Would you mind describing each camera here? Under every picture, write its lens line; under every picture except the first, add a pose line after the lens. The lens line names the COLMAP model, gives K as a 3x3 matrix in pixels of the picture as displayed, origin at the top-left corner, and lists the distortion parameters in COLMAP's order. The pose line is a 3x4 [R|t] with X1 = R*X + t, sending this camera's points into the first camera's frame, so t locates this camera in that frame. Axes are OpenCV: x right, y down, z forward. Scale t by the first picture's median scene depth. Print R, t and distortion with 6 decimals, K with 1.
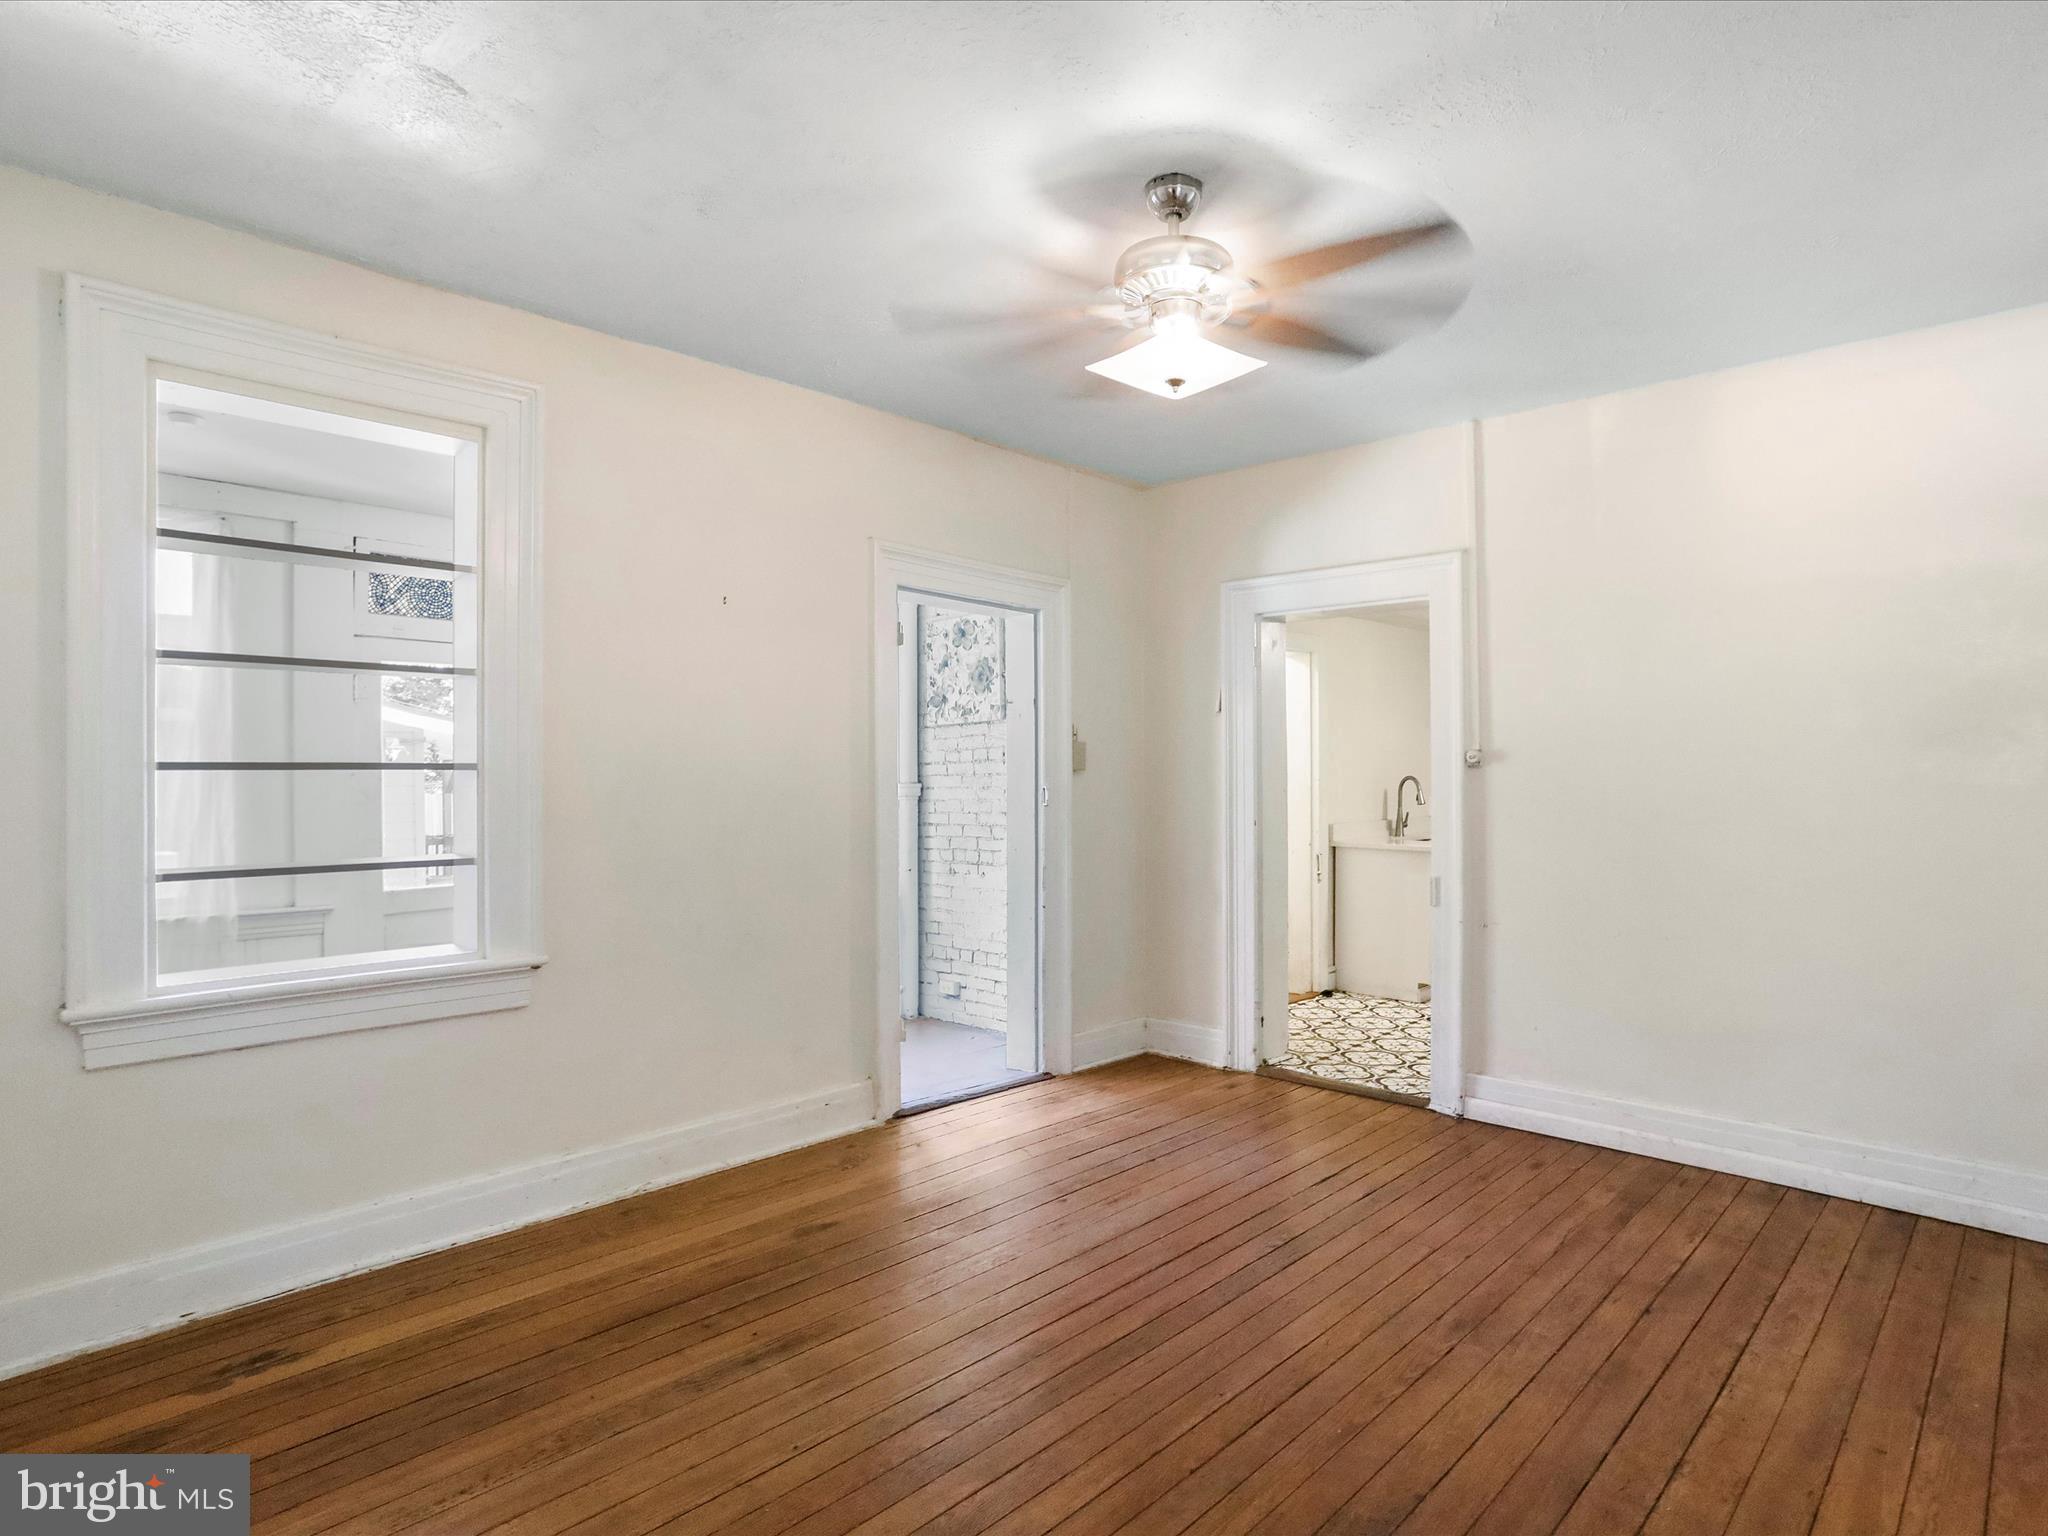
lens RADIAL K [[1122.2, 0, 1024.1], [0, 1122.2, 768.3], [0, 0, 1]] dist [-0.020918, -0.000198]
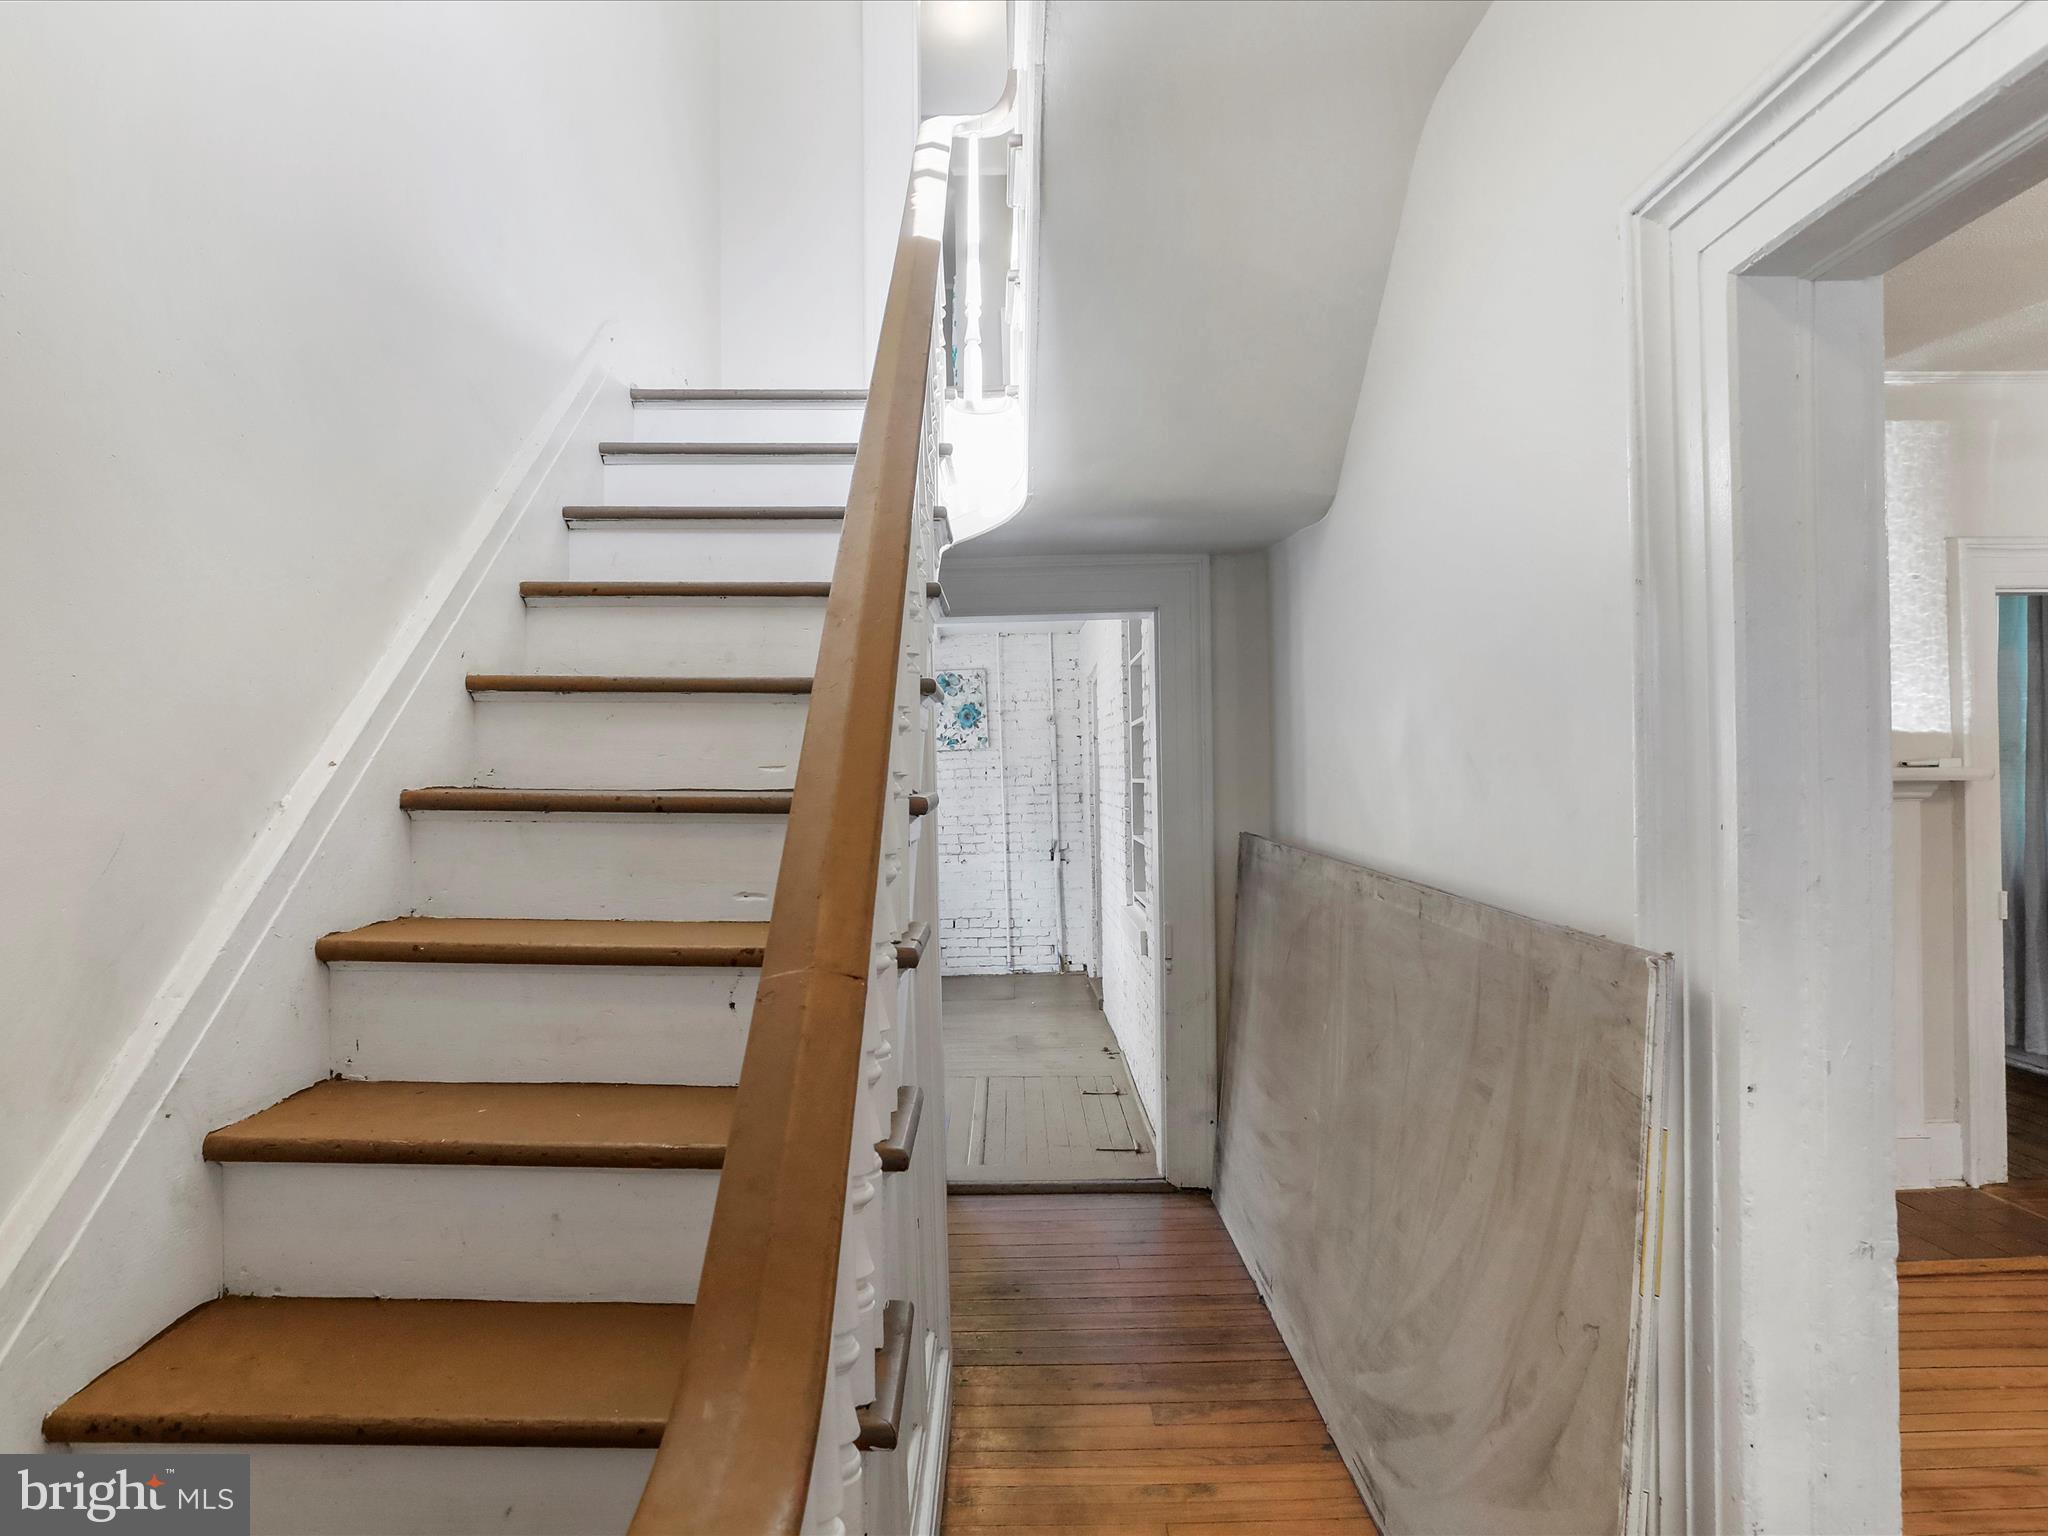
lens RADIAL K [[1122.2, 0, 1025.6], [0, 1122.2, 768.5], [0, 0, 1]] dist [-0.020918, -0.000198]
pose [[0.714918, 0.000045, 0.699208, -0.939329], [0.015108, 0.999766, -0.015511, 0.004275], [-0.699045, 0.021653, 0.714750, -0.027570]]
